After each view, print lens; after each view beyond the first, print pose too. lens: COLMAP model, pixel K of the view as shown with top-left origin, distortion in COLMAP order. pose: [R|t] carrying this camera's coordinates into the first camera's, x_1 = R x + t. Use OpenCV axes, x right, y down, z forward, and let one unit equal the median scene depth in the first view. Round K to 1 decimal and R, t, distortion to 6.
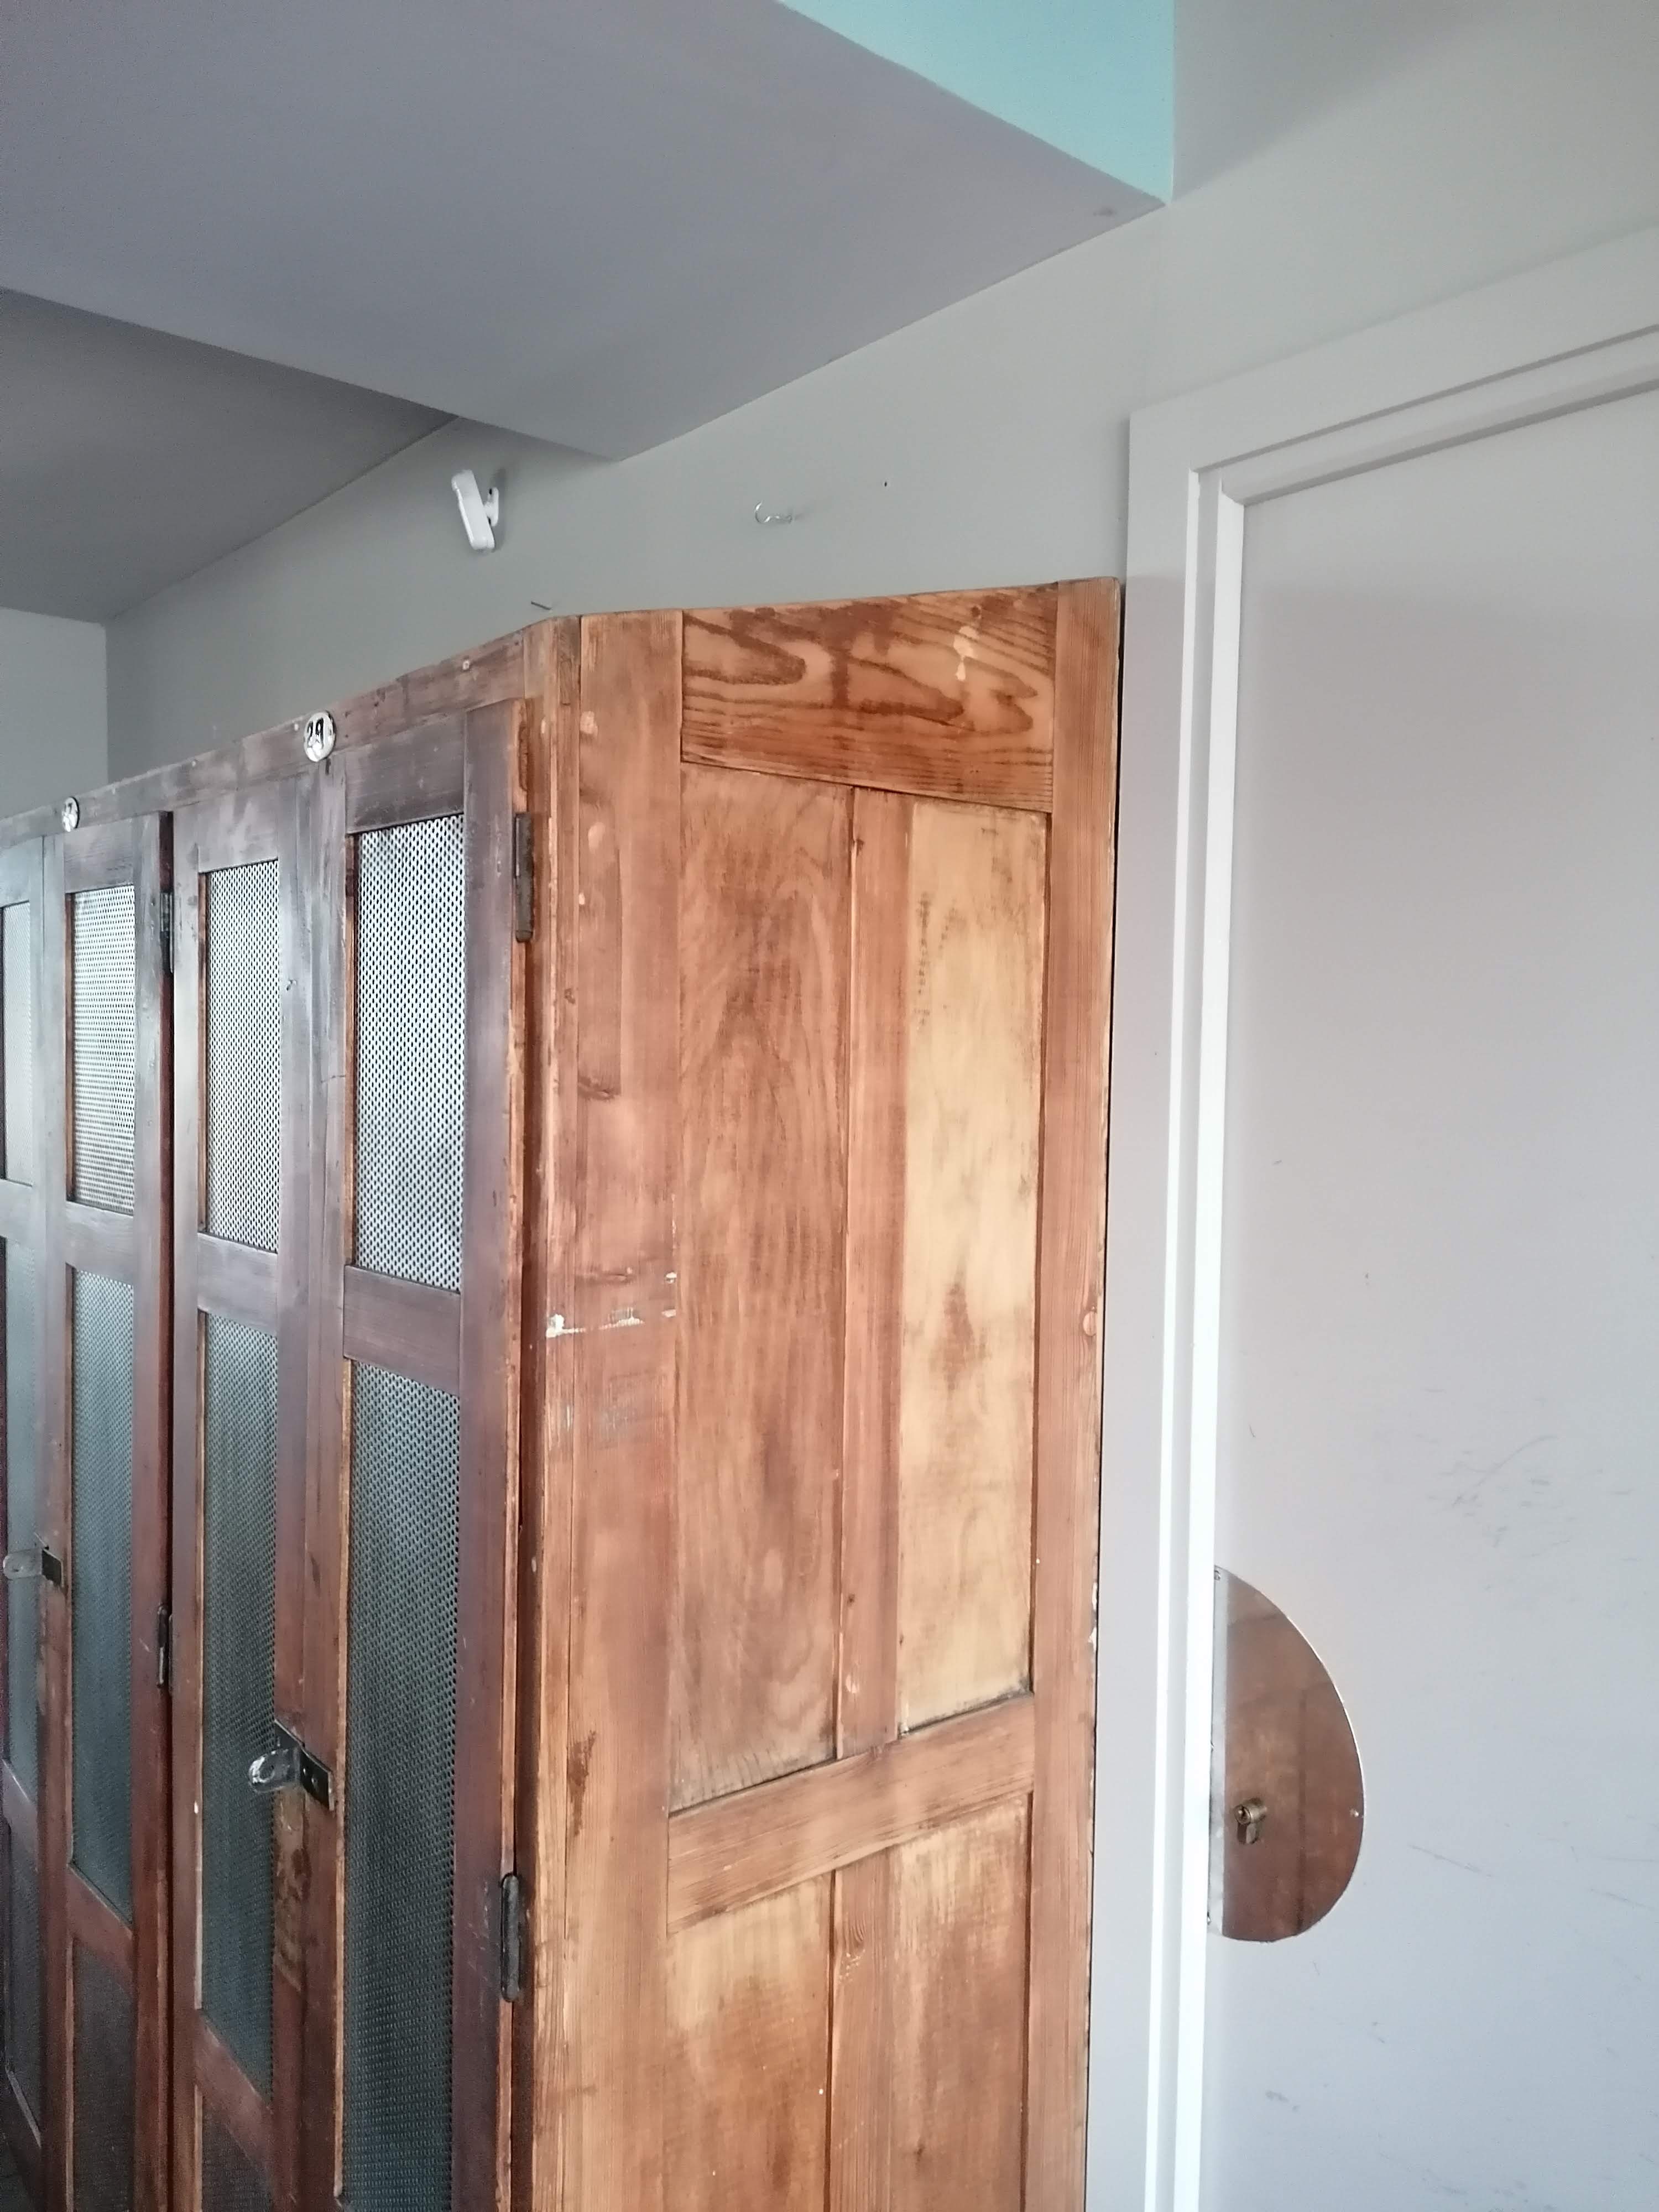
lens RADIAL K [[1657.6, 0, 832.9], [0, 1657.6, 1104.3], [0, 0, 1]] dist [0.092532, -0.120636]
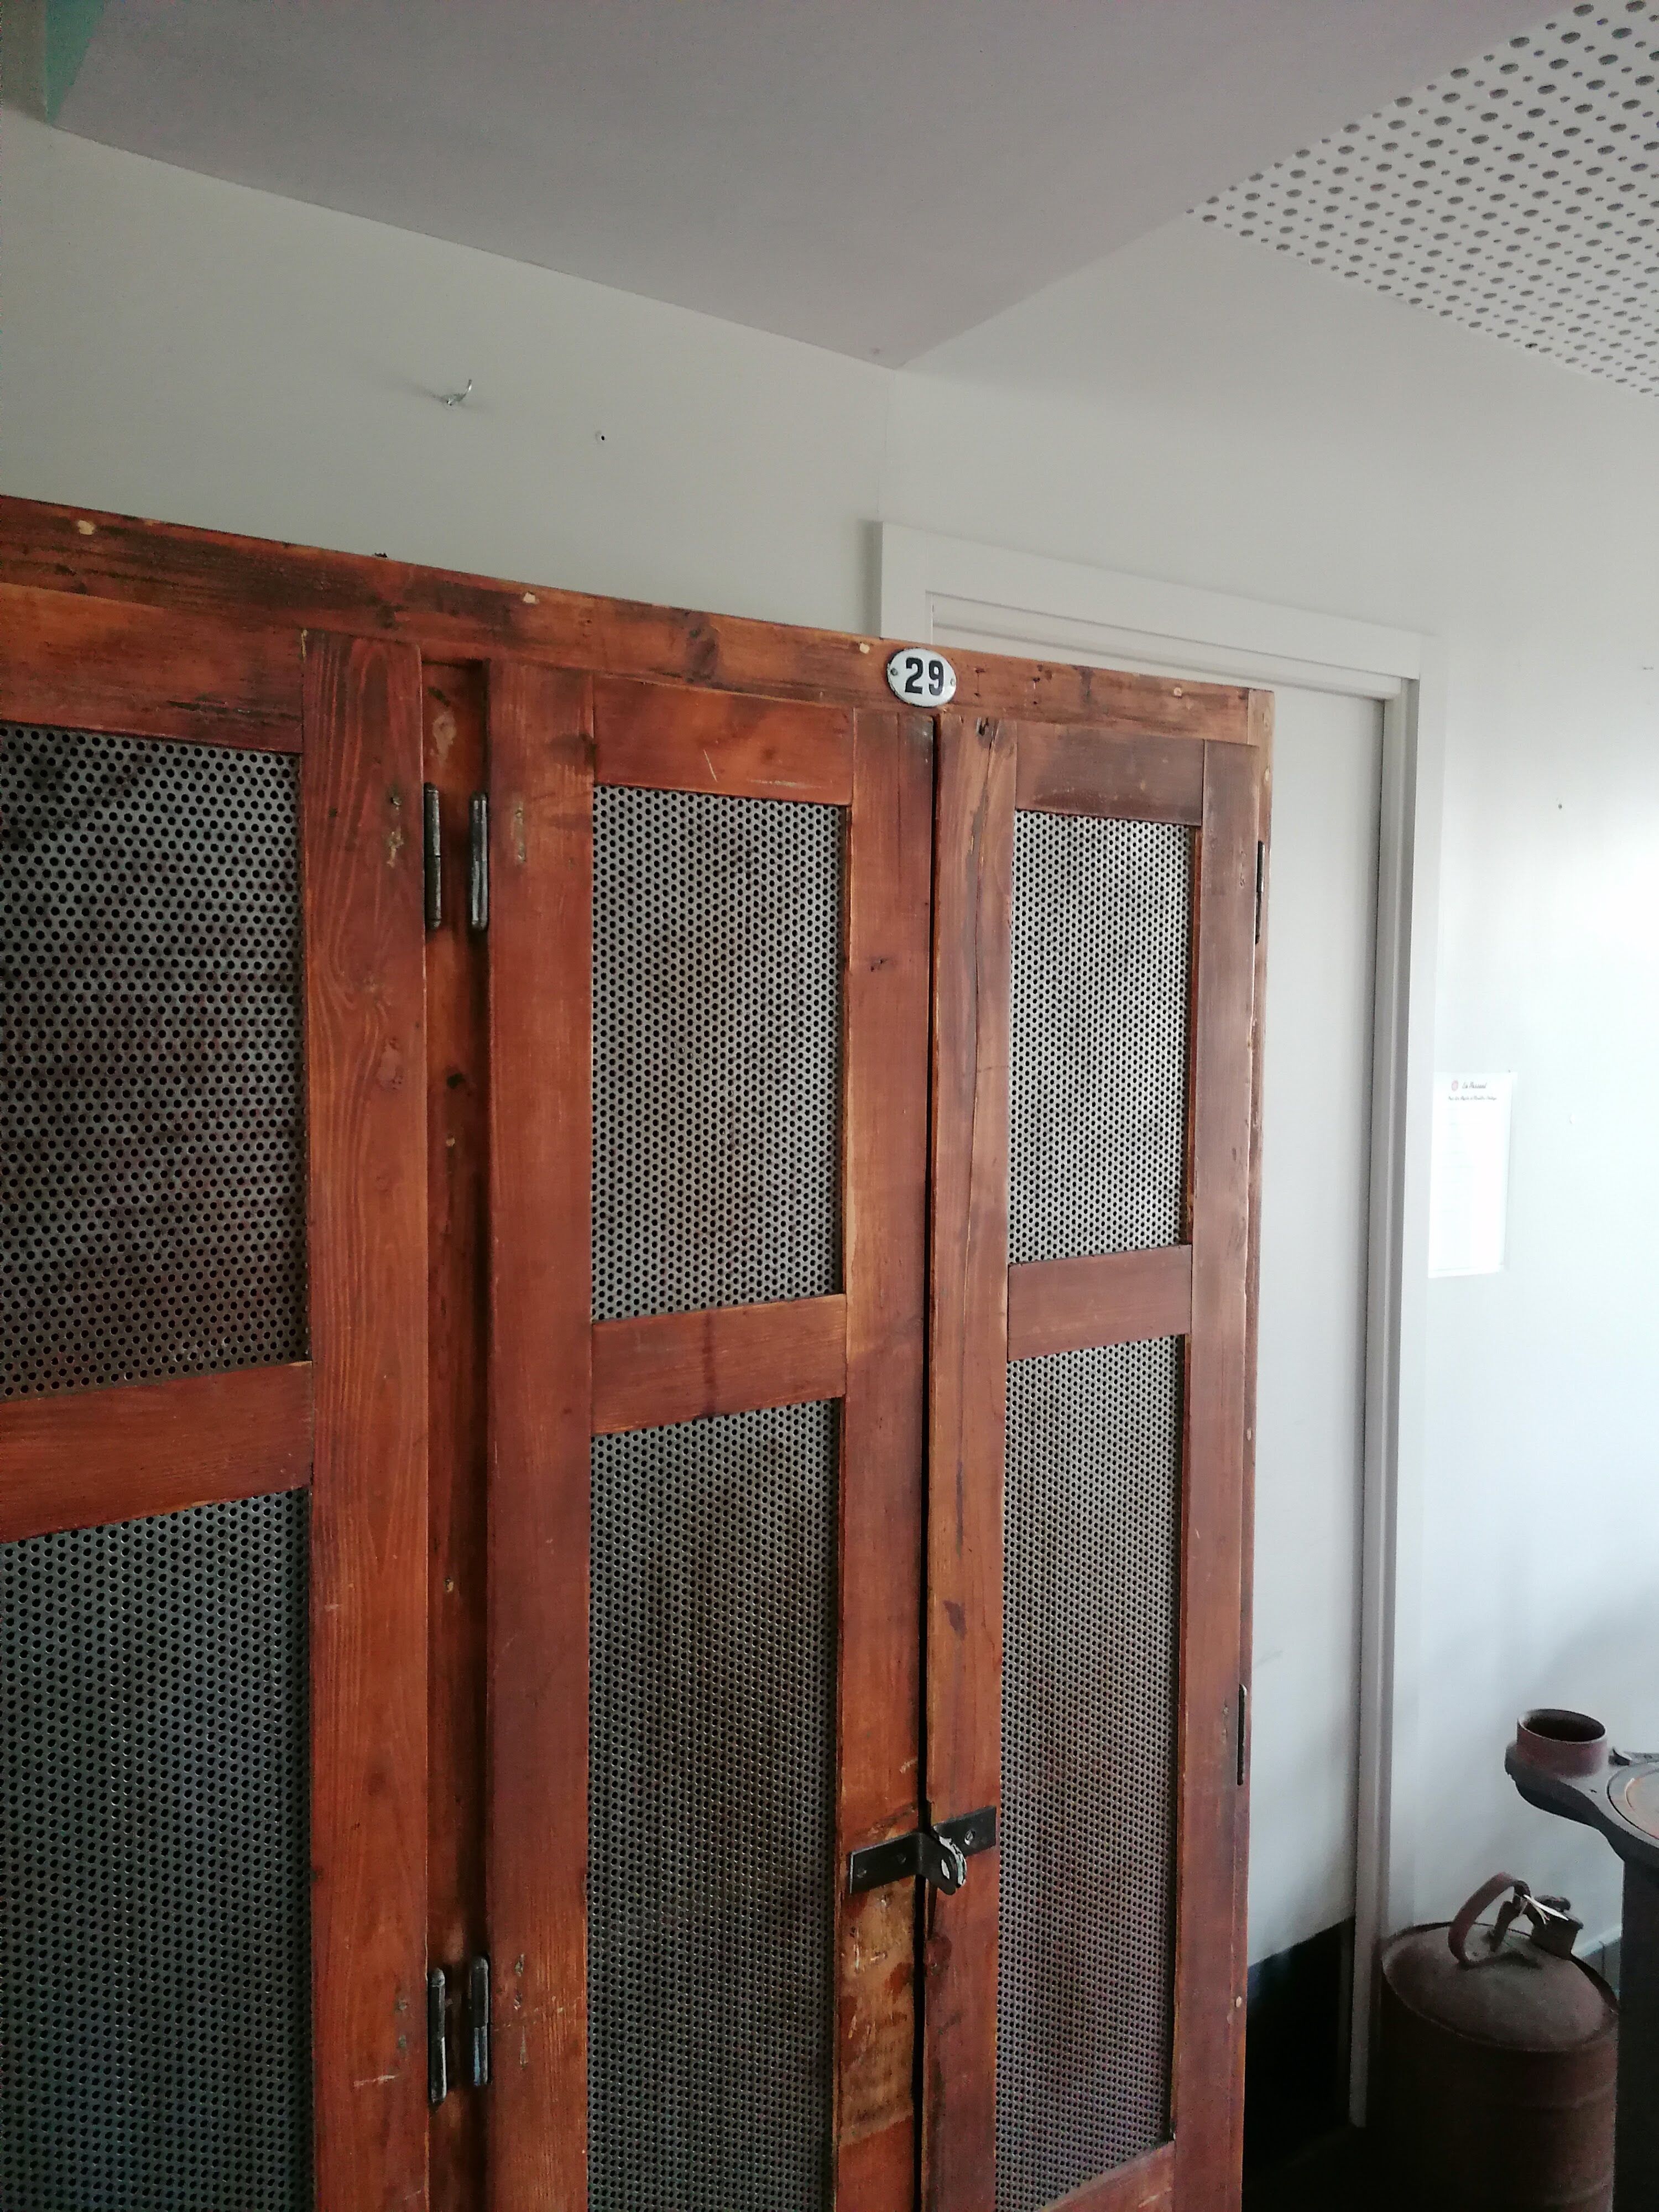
lens RADIAL K [[1657.6, 0, 828.0], [0, 1657.6, 1103.7], [0, 0, 1]] dist [0.092532, -0.120636]
pose [[0.086967, -0.090770, 0.992067, -1.298741], [0.025256, 0.995721, 0.088891, -0.085392], [-0.995891, 0.017325, 0.088887, 1.066283]]
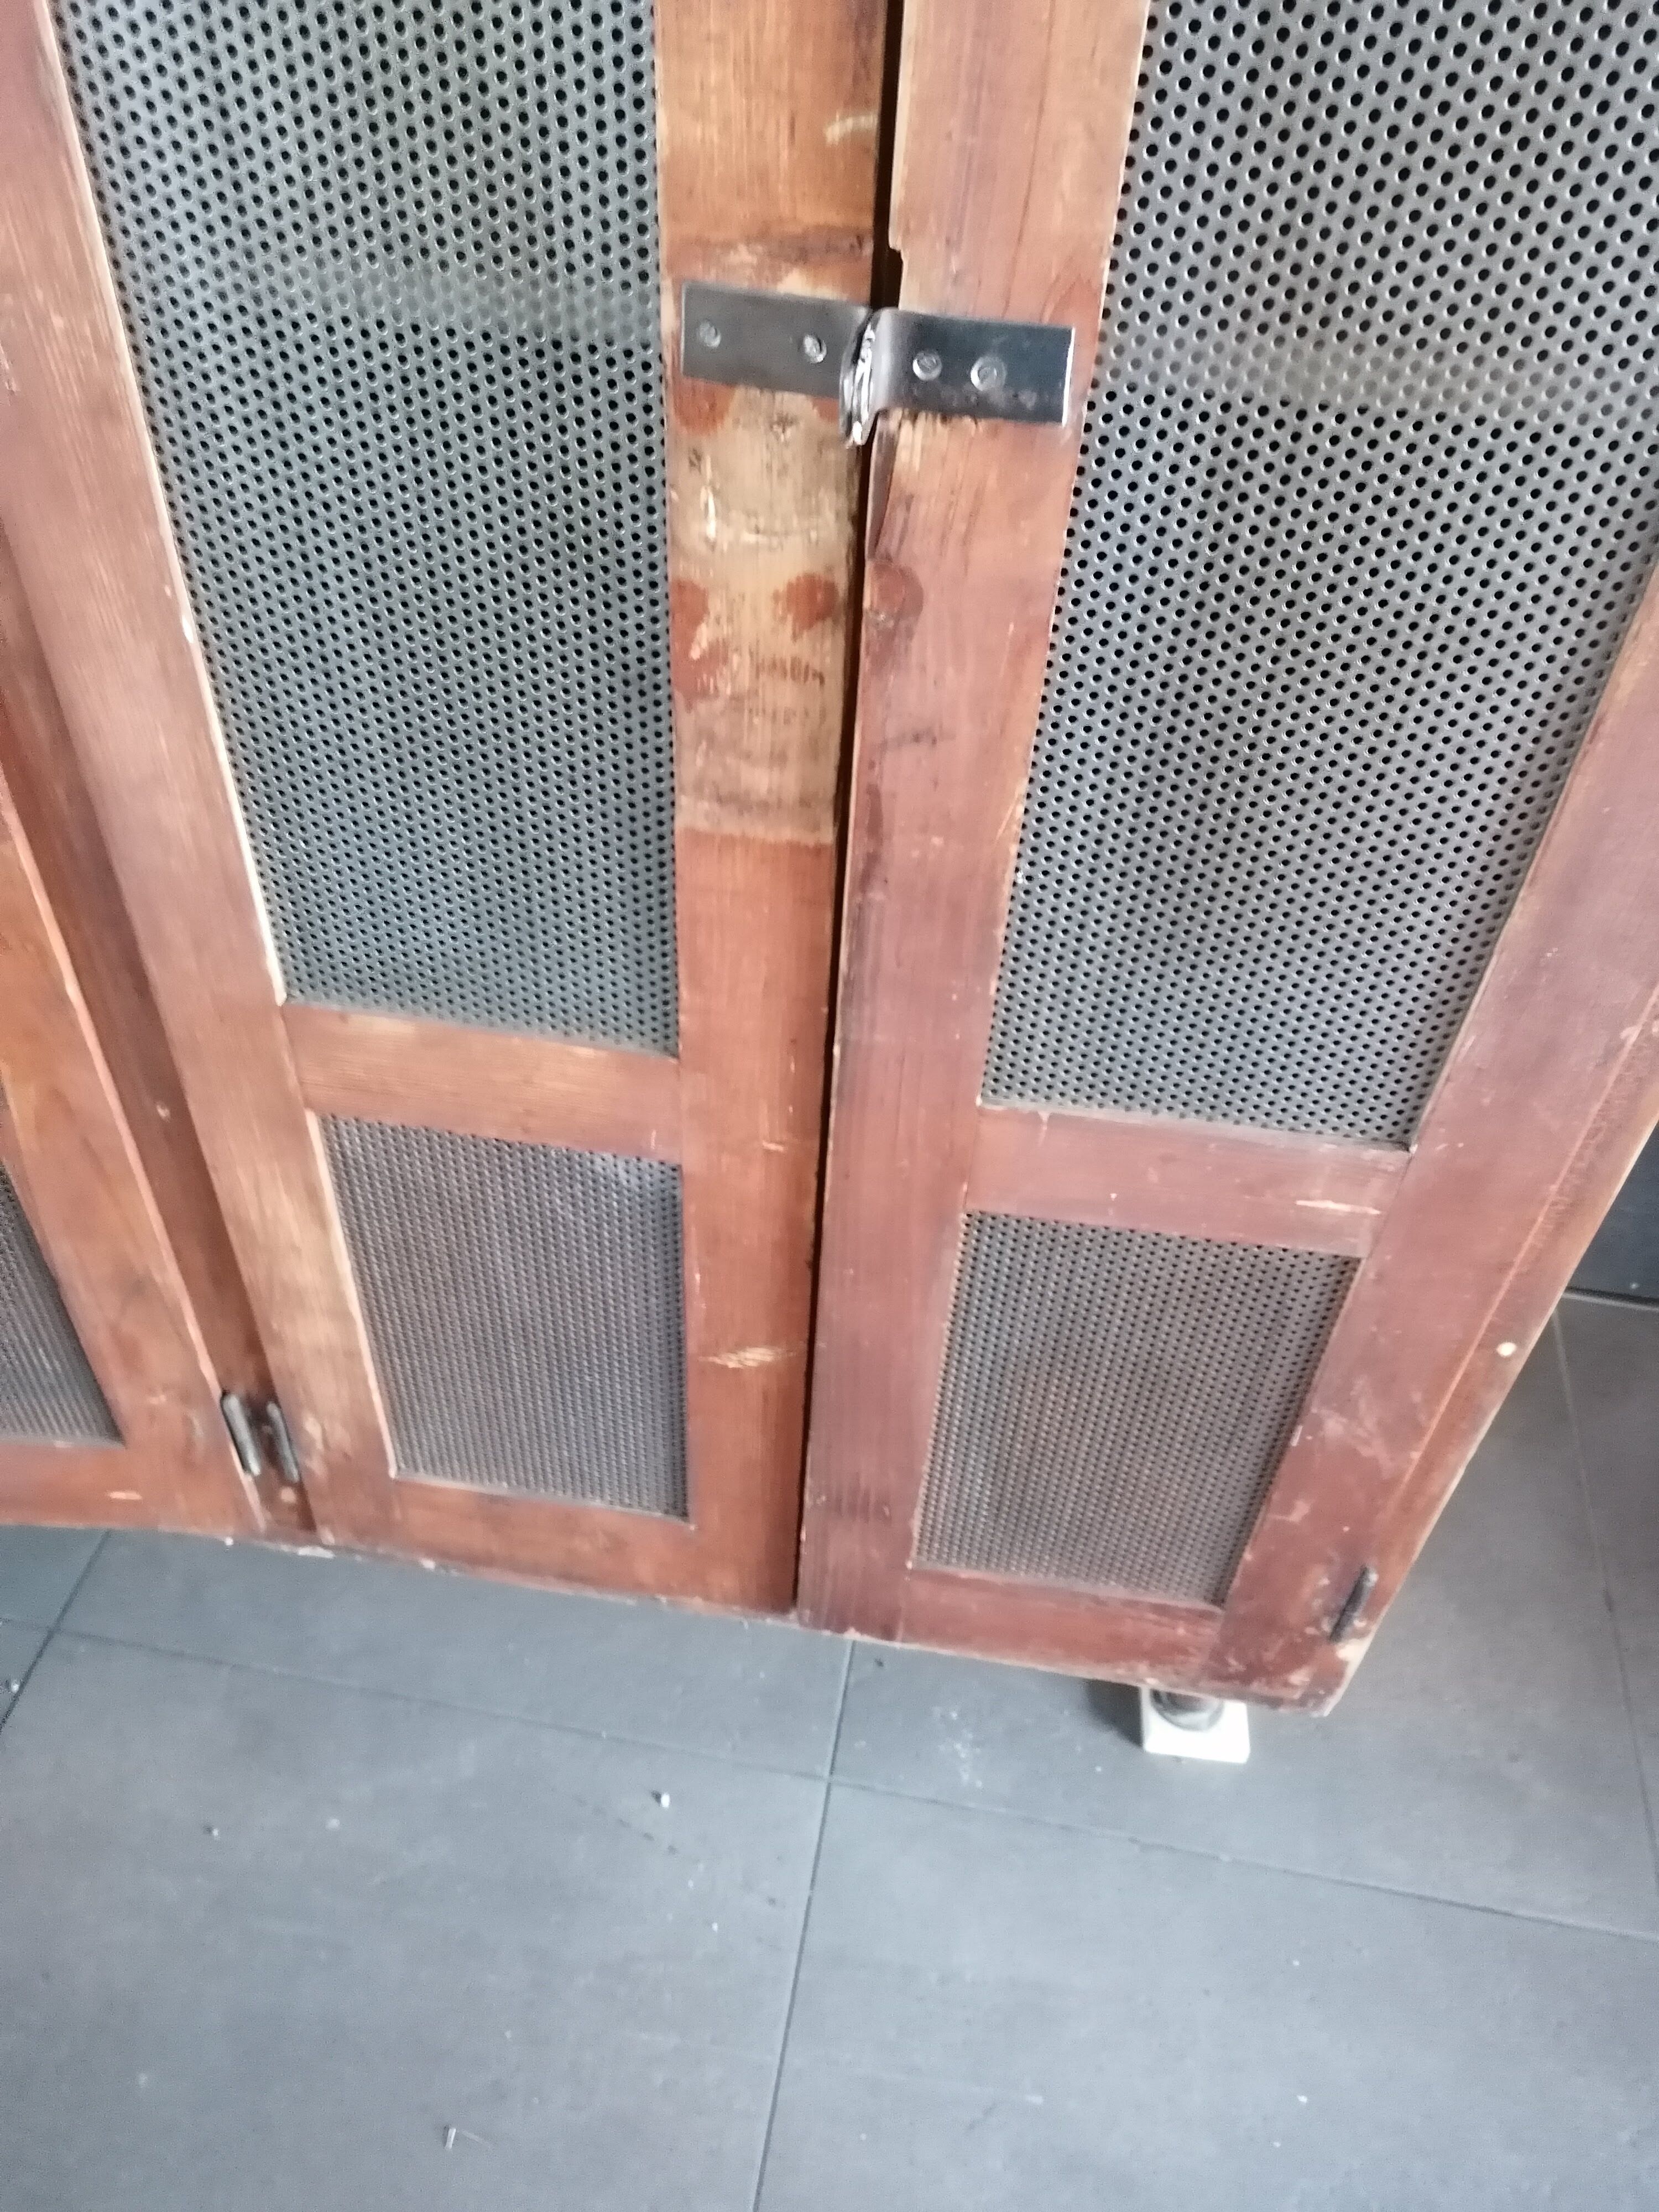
lens RADIAL K [[1657.6, 0, 836.3], [0, 1657.6, 1101.5], [0, 0, 1]] dist [0.092532, -0.120636]
pose [[0.747786, -0.460861, 0.477937, -0.669287], [-0.005183, 0.715776, 0.698311, 0.268192], [-0.663920, -0.524664, 0.532858, 0.770648]]
